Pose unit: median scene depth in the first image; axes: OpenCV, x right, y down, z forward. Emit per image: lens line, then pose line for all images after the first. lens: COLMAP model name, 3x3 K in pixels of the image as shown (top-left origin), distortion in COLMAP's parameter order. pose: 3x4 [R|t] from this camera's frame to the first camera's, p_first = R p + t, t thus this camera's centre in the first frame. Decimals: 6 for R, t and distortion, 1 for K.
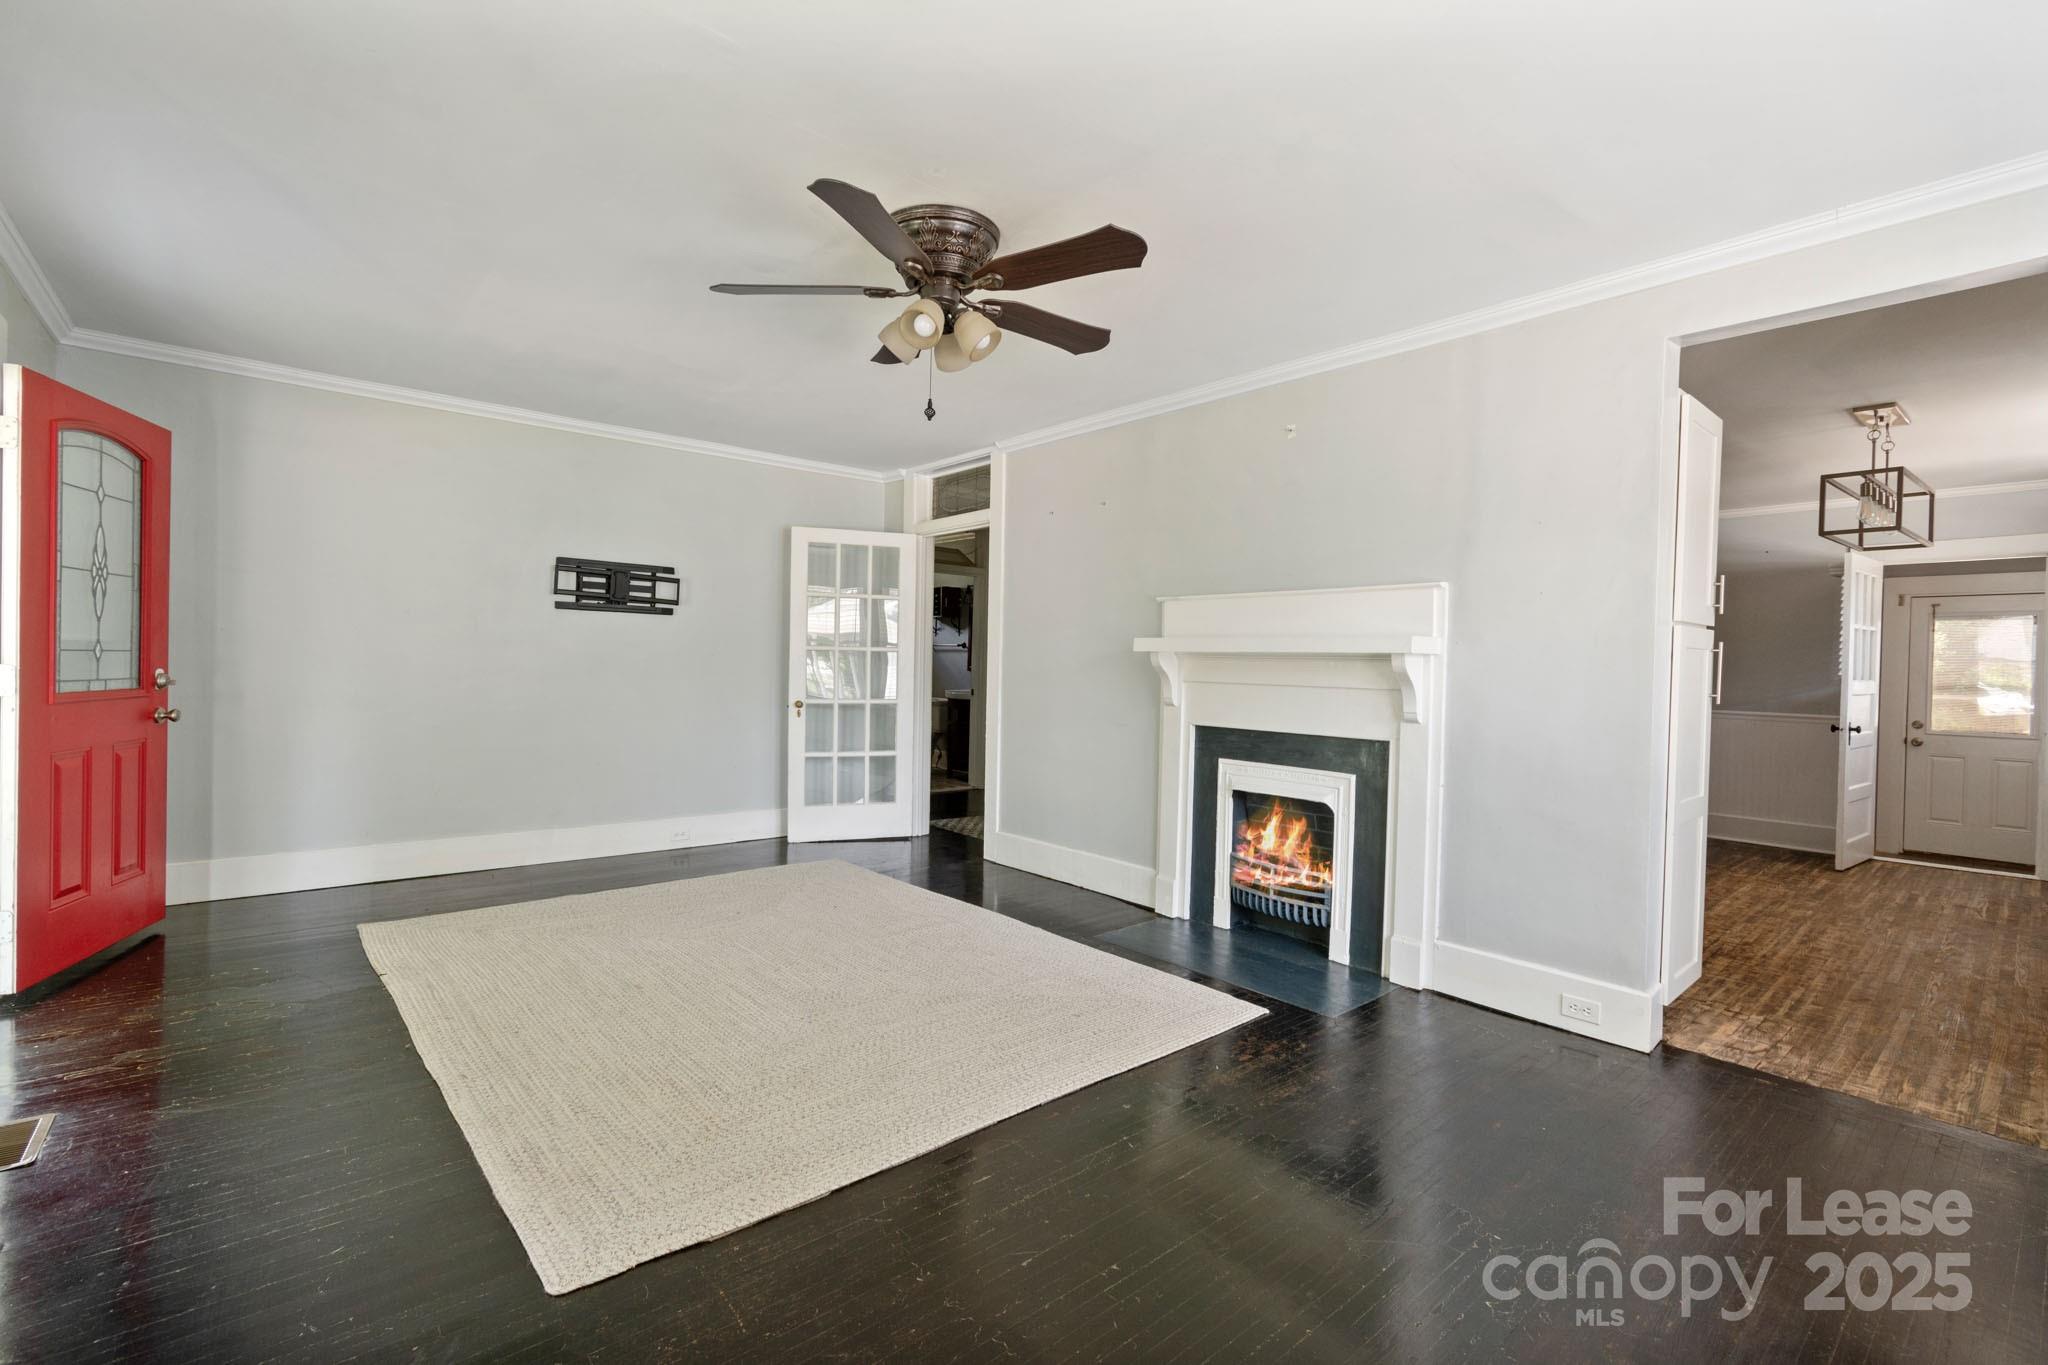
lens RADIAL K [[894.3, 0, 1031.0], [0, 894.3, 671.6], [0, 0, 1]] dist [-0.000785, -0.000108]
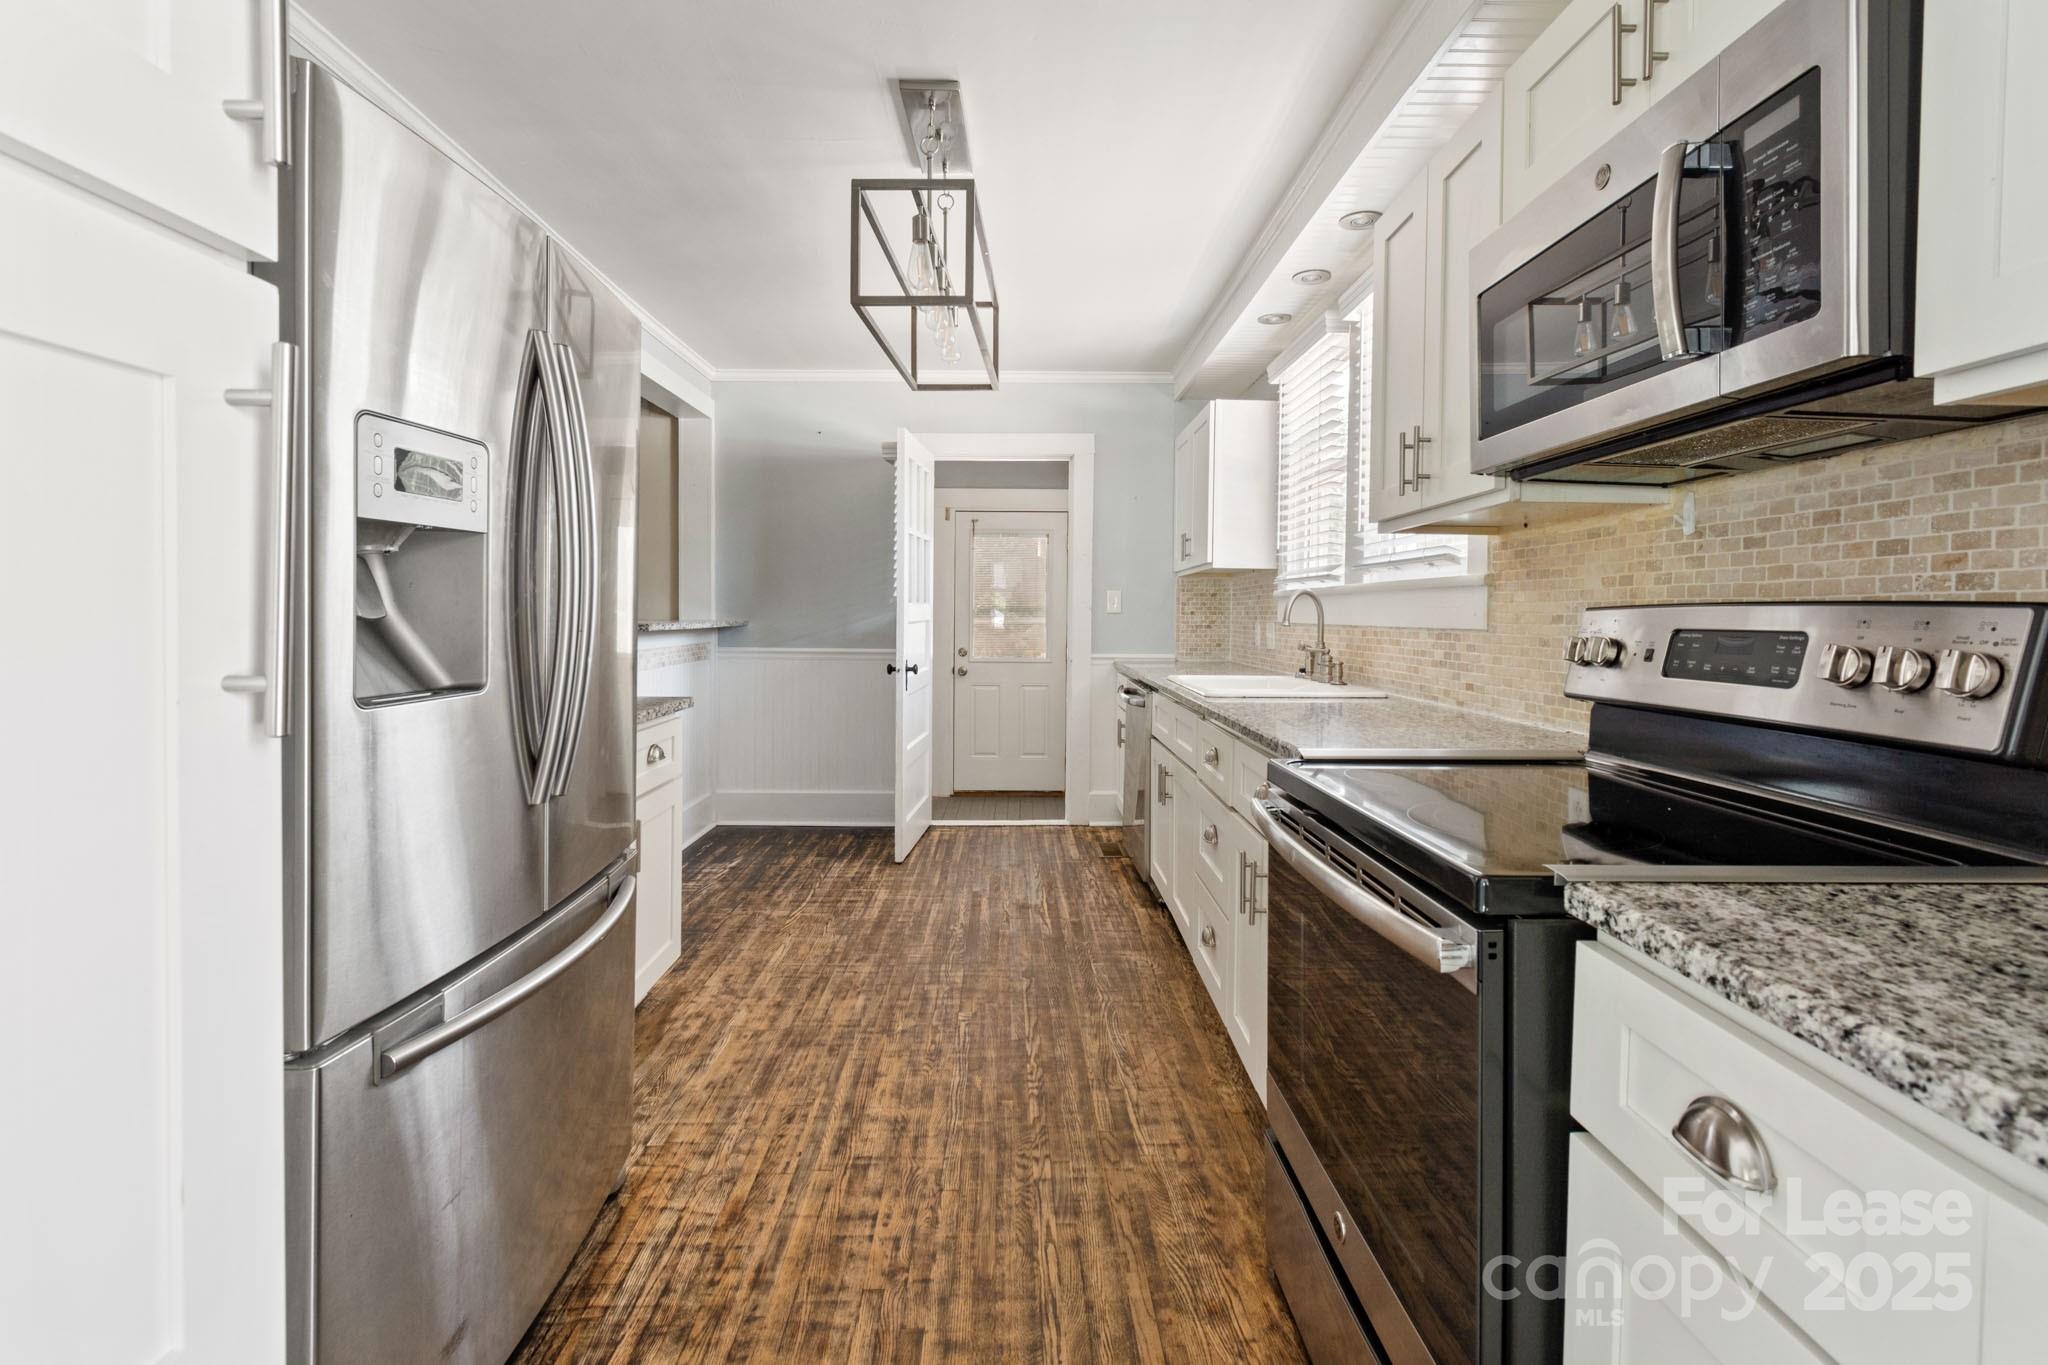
lens RADIAL K [[929.1, 0, 1027.0], [0, 929.1, 625.9], [0, 0, 1]] dist [0.000820, 0.000161]
pose [[0.645553, -0.031575, 0.763062, 0.430218], [0.014421, 0.999471, 0.029157, 0.008550], [-0.763579, -0.007818, 0.645667, 0.465707]]
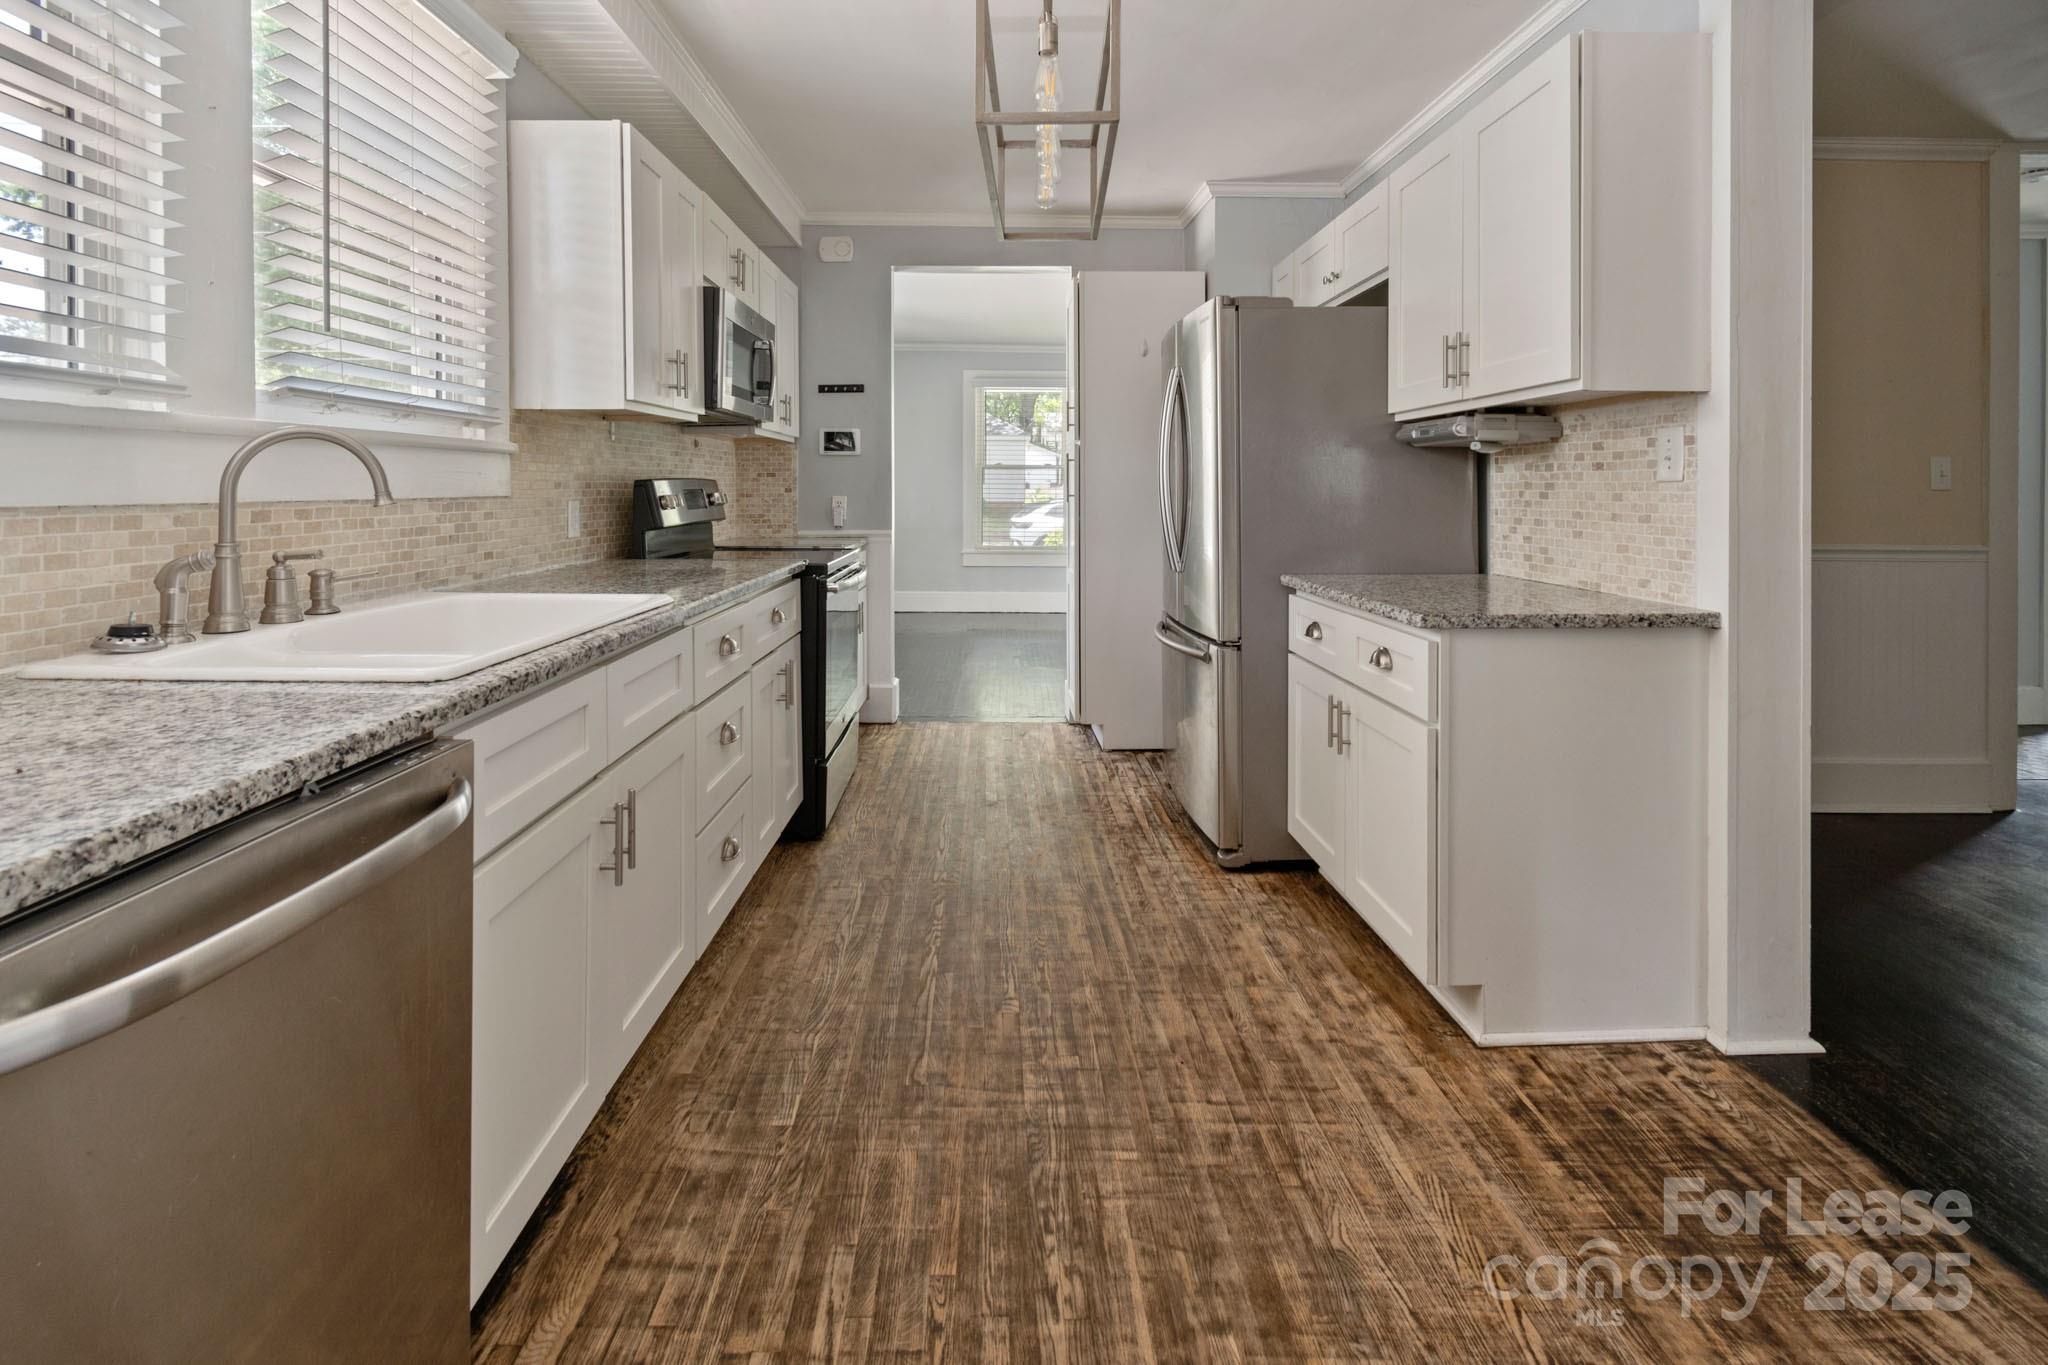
lens RADIAL K [[950.9, 0, 1027.5], [0, 950.9, 498.2], [0, 0, 1]] dist [-0.001630, -0.000371]
pose [[-0.633029, -0.017696, -0.773926, 1.089667], [-0.023283, 0.999722, -0.003815, 0.022824], [0.773778, 0.015604, -0.633264, 1.065941]]
